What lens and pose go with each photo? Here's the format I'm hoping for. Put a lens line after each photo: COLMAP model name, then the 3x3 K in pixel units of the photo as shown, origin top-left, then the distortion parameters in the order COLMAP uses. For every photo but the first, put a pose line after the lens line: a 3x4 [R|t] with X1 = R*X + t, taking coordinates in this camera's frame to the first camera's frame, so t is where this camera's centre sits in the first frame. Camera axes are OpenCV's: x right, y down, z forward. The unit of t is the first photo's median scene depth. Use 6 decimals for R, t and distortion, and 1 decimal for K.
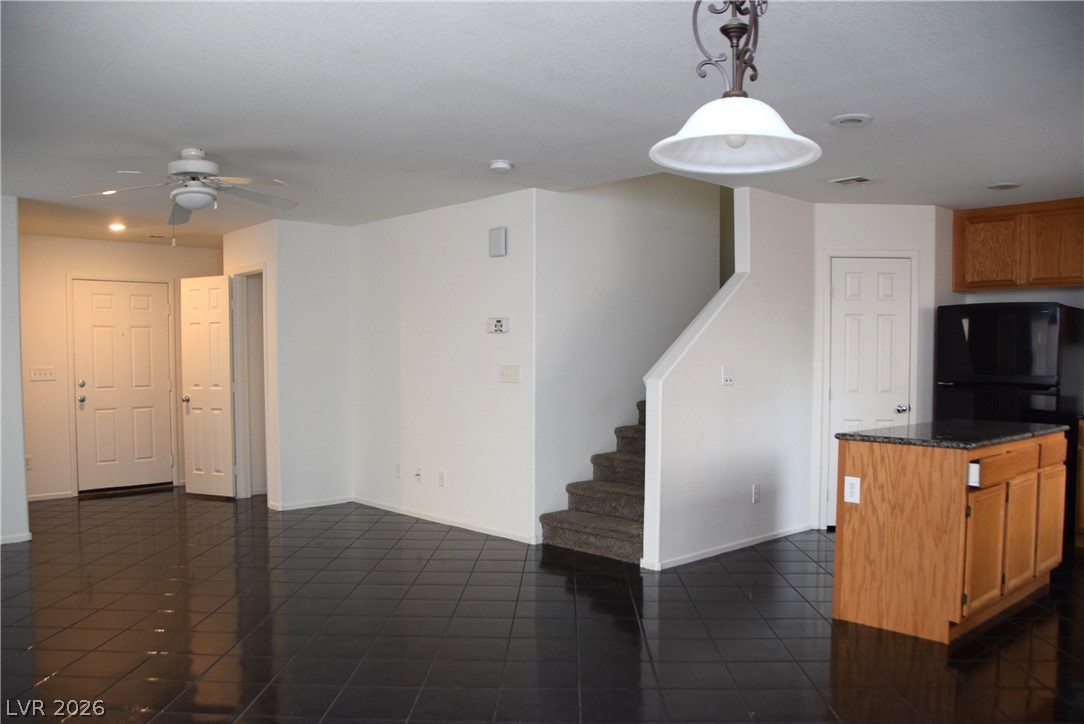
lens RADIAL K [[861.3, 0, 536.3], [0, 861.3, 394.4], [0, 0, 1]] dist [-0.159320, 0.134603]
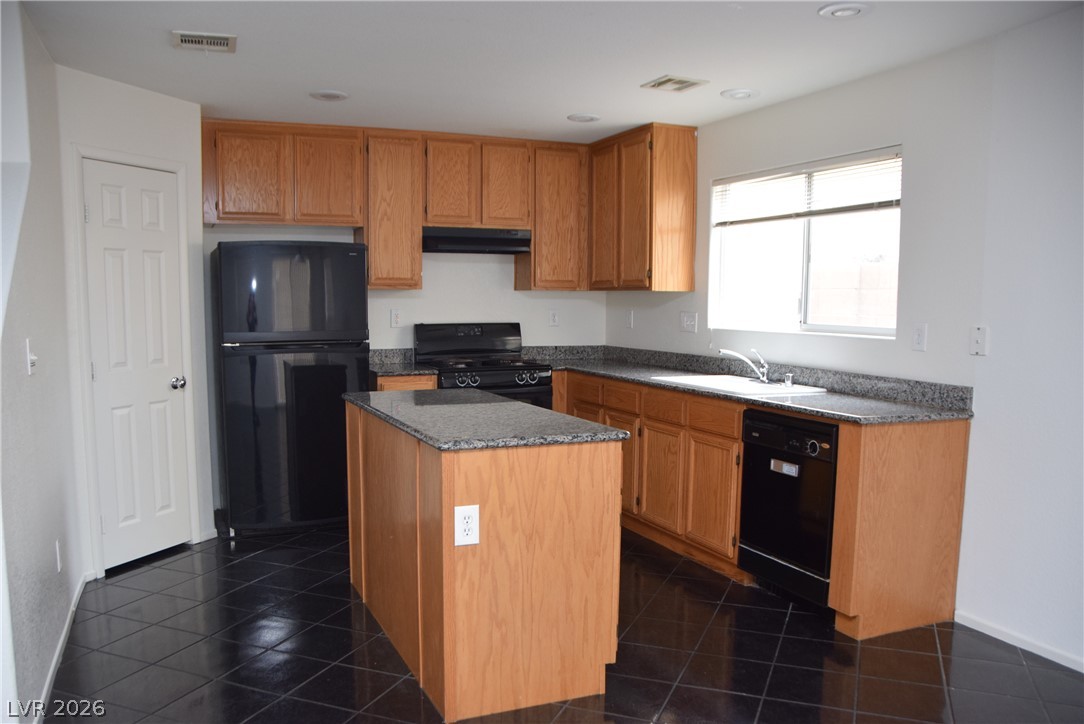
lens RADIAL K [[861.3, 0, 536.3], [0, 861.3, 394.4], [0, 0, 1]] dist [-0.159320, 0.134603]
pose [[0.344403, -0.105435, 0.932882, -0.162191], [0.040420, 0.994418, 0.097468, -0.037614], [-0.937951, 0.004139, 0.346742, 0.561808]]
